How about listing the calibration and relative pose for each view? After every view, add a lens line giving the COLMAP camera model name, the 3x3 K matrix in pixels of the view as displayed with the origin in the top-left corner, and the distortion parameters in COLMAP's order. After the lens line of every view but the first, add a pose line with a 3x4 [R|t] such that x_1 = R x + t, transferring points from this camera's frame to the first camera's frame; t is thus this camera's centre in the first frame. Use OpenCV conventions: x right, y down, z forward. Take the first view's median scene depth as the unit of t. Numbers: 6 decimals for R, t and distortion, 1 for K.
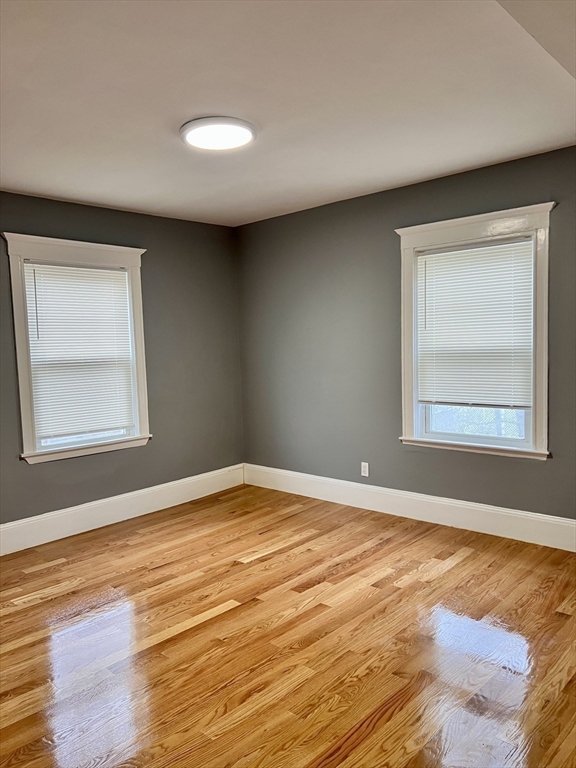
lens RADIAL K [[574.3, 0, 287.8], [0, 574.3, 378.0], [0, 0, 1]] dist [0.055376, -0.051772]
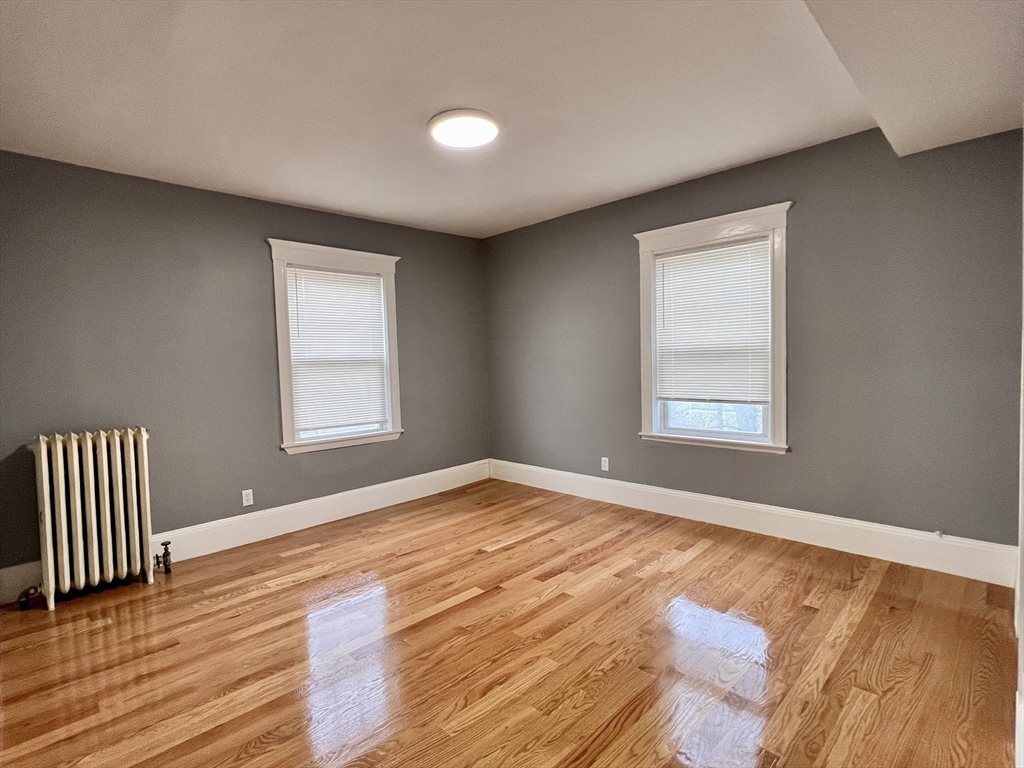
lens RADIAL K [[502.3, 0, 512.4], [0, 502.3, 379.0], [0, 0, 1]] dist [0.003064, 0.001285]
pose [[0.999320, 0.004019, -0.036639, -0.001050], [-0.004861, 0.999726, -0.022914, 0.033472], [0.036537, 0.023076, 0.999066, 0.100540]]
